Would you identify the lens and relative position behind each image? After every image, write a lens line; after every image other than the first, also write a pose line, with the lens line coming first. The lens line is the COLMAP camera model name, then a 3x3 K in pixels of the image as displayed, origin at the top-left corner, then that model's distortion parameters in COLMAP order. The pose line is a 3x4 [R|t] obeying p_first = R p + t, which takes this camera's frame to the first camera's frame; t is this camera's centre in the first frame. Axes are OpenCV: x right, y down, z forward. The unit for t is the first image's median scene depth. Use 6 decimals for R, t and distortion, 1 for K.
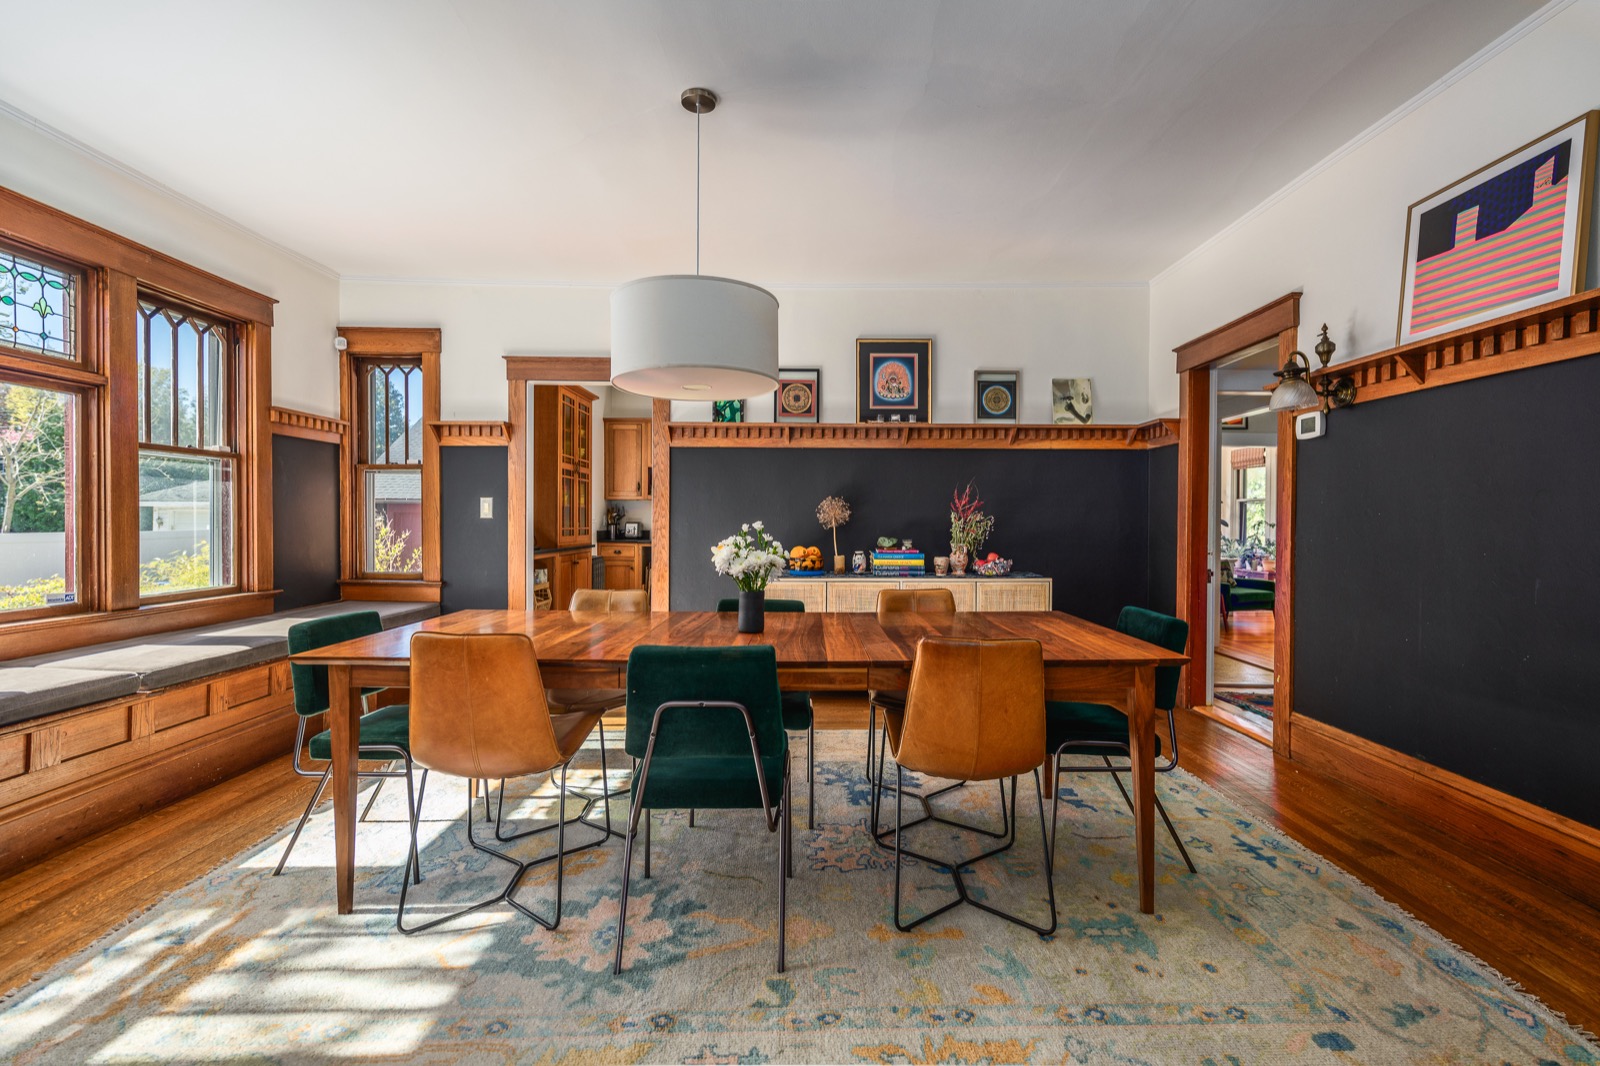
lens RADIAL K [[689.1, 0, 801.4], [0, 689.1, 524.9], [0, 0, 1]] dist [-0.001272, -0.000136]
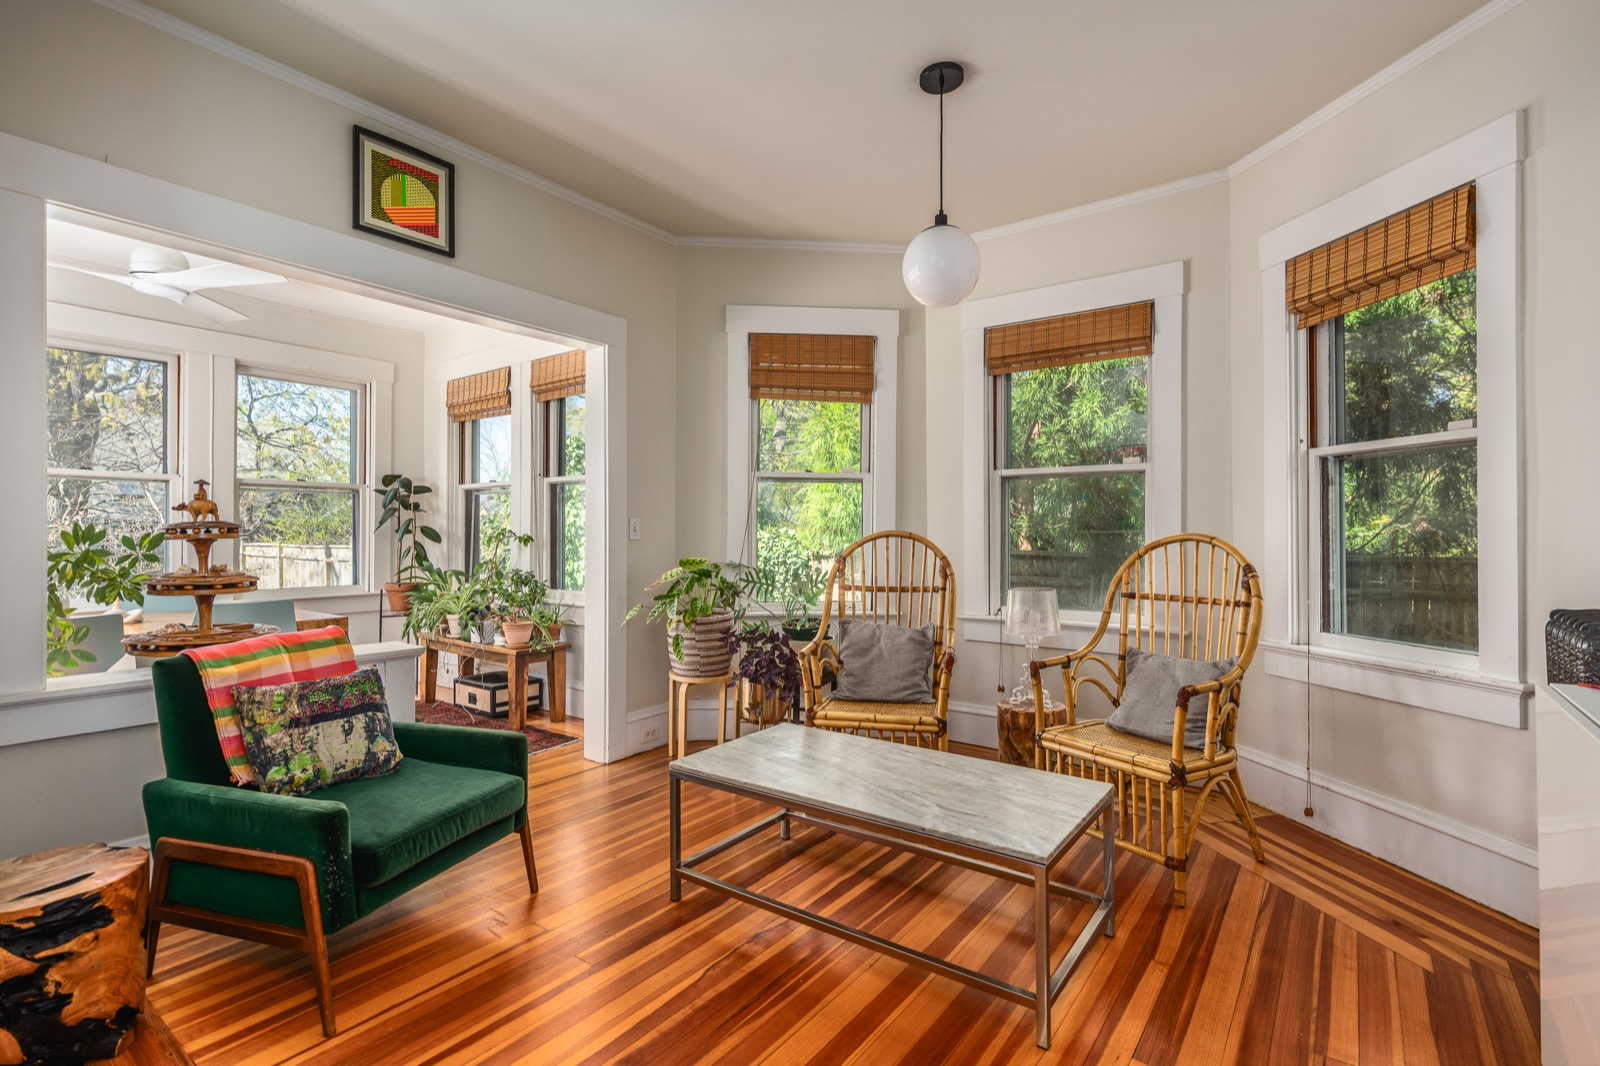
lens RADIAL K [[761.2, 0, 800.4], [0, 761.2, 527.6], [0, 0, 1]] dist [0.001847, -0.000072]
pose [[0.591769, -0.001388, 0.806107, 0.365633], [0.007182, 0.999968, -0.003550, -0.003737], [-0.806076, 0.007891, 0.591760, 0.525924]]
